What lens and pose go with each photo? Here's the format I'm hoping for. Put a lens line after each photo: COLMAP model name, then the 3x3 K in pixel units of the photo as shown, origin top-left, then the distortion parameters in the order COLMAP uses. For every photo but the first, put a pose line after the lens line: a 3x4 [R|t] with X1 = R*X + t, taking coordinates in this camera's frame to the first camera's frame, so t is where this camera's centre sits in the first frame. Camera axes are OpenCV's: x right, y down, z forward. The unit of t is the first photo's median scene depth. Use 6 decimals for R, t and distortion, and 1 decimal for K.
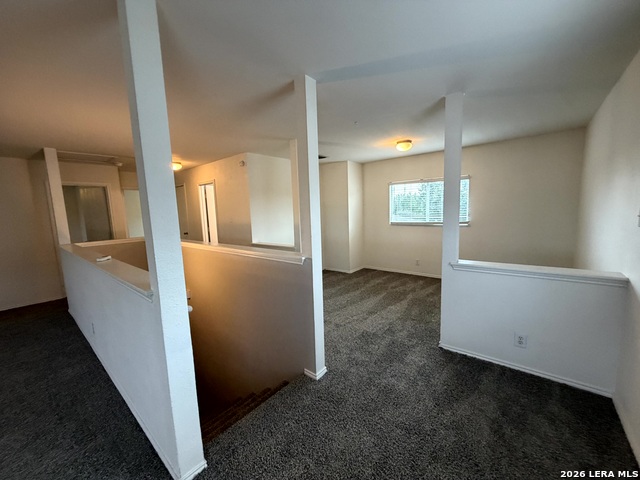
lens RADIAL K [[258.1, 0, 318.8], [0, 258.1, 238.0], [0, 0, 1]] dist [0.002256, 0.000721]
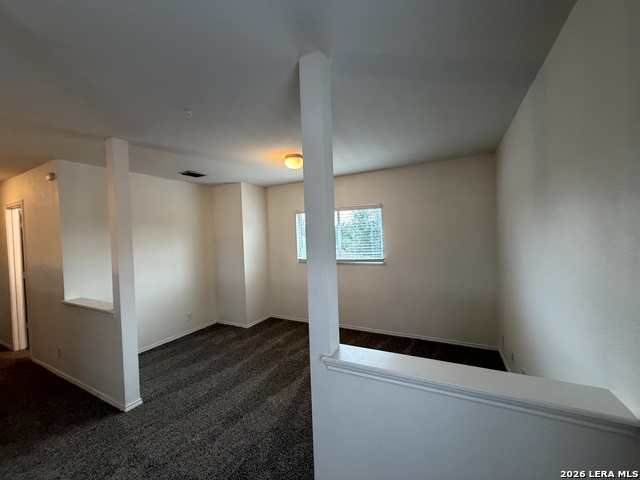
lens RADIAL K [[258.1, 0, 319.5], [0, 258.1, 237.8], [0, 0, 1]] dist [0.002256, 0.000721]
pose [[0.977181, -0.001918, 0.212402, 0.206960], [0.025241, 0.993923, -0.107146, -0.048047], [-0.210905, 0.110063, 0.971290, 0.240479]]
